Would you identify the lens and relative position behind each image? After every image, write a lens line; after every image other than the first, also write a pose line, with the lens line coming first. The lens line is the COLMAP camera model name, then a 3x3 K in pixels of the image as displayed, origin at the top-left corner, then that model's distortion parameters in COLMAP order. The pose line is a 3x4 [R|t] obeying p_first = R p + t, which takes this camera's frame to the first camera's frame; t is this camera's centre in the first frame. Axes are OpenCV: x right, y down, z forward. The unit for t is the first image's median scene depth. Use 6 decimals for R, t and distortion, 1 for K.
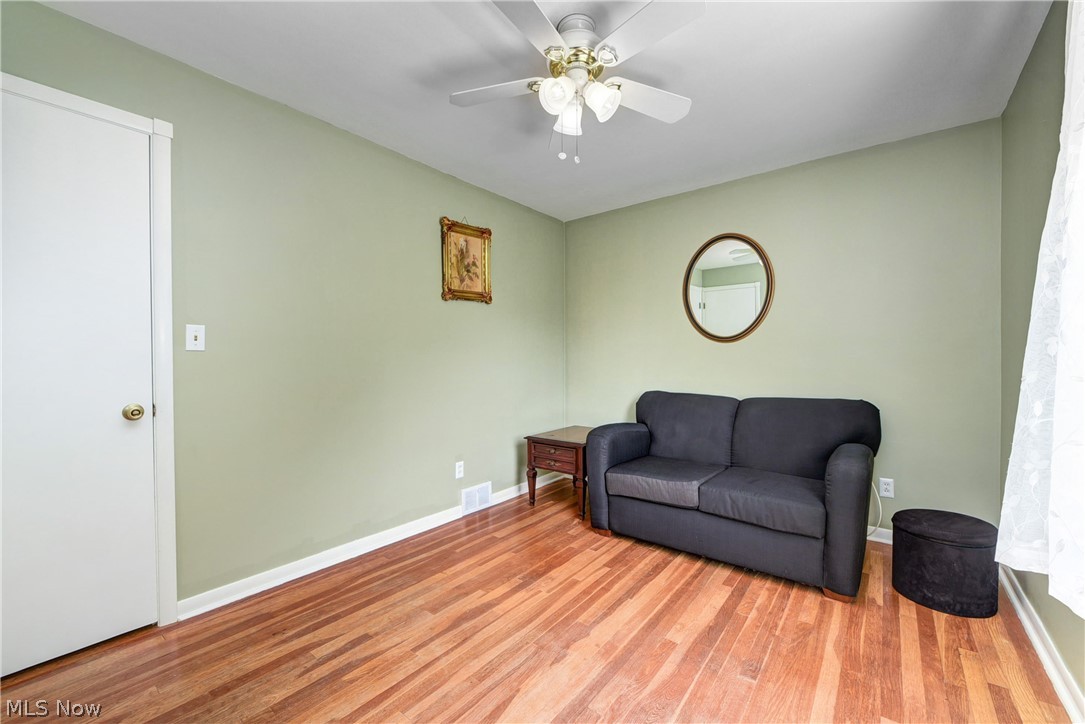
lens RADIAL K [[436.6, 0, 547.9], [0, 436.6, 361.7], [0, 0, 1]] dist [-0.004276, -0.000702]
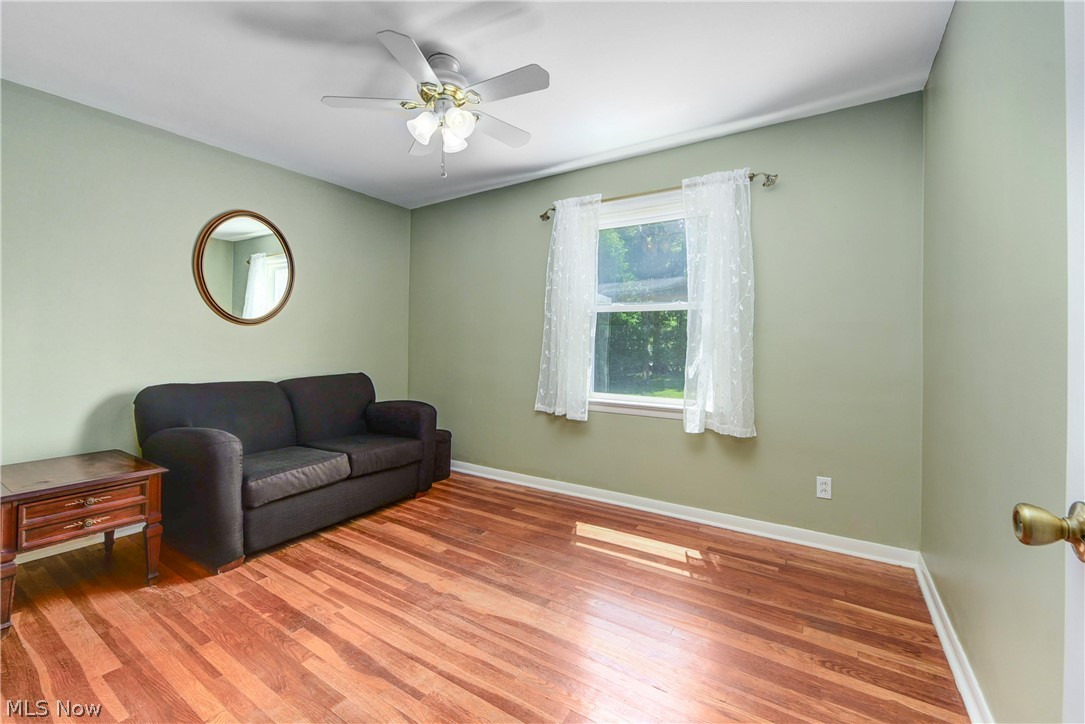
lens RADIAL K [[436.6, 0, 548.6], [0, 436.6, 354.9], [0, 0, 1]] dist [-0.004276, -0.000702]
pose [[-0.095712, -0.023239, 0.995138, -0.884117], [0.001682, 0.999722, 0.023508, -0.001385], [-0.995408, 0.003924, -0.095646, 0.652685]]
